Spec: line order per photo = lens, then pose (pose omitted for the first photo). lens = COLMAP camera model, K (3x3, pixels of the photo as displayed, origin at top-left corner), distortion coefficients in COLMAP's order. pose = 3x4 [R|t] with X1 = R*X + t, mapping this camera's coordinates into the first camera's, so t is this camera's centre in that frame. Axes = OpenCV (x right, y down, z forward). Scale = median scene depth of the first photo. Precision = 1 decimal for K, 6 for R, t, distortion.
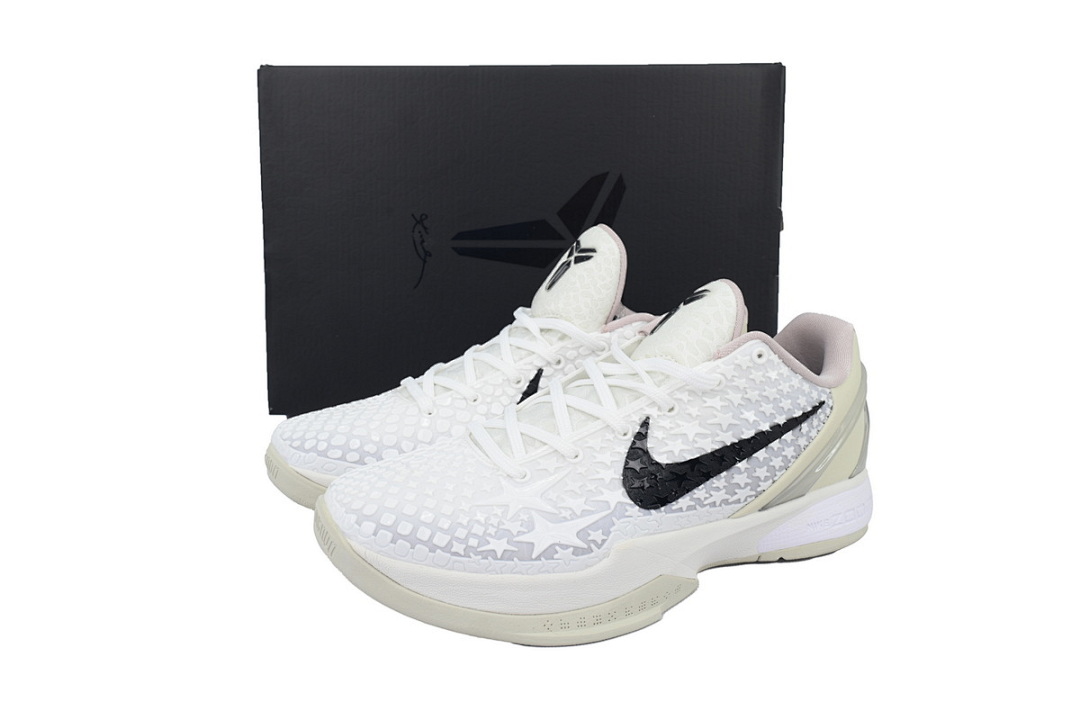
lens RADIAL K [[930.9, 0, 540.1], [0, 930.9, 362.5], [0, 0, 1]] dist [0.012133, -0.001408]
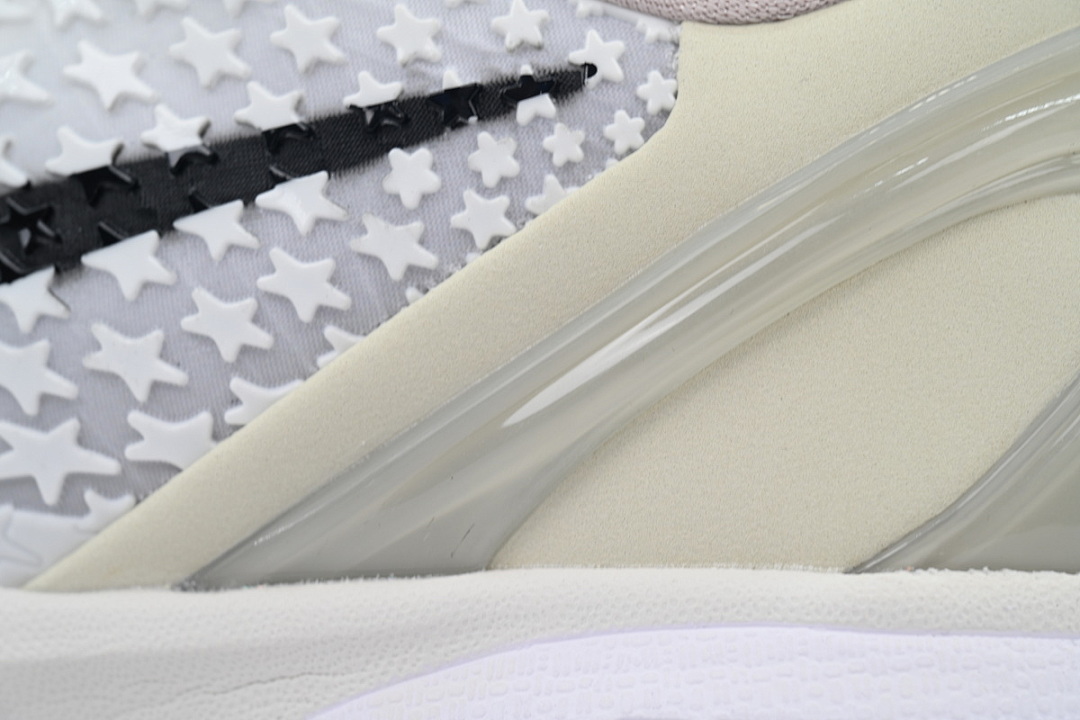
lens RADIAL K [[3582.5, 0, 540.2], [0, 3582.5, 359.7], [0, 0, 1]] dist [-0.086407, 0.000000]
pose [[0.719628, 0.002579, -0.694355, 0.845329], [-0.192182, 0.961667, -0.195606, 0.255439], [0.667234, 0.274207, 0.692539, 0.535295]]
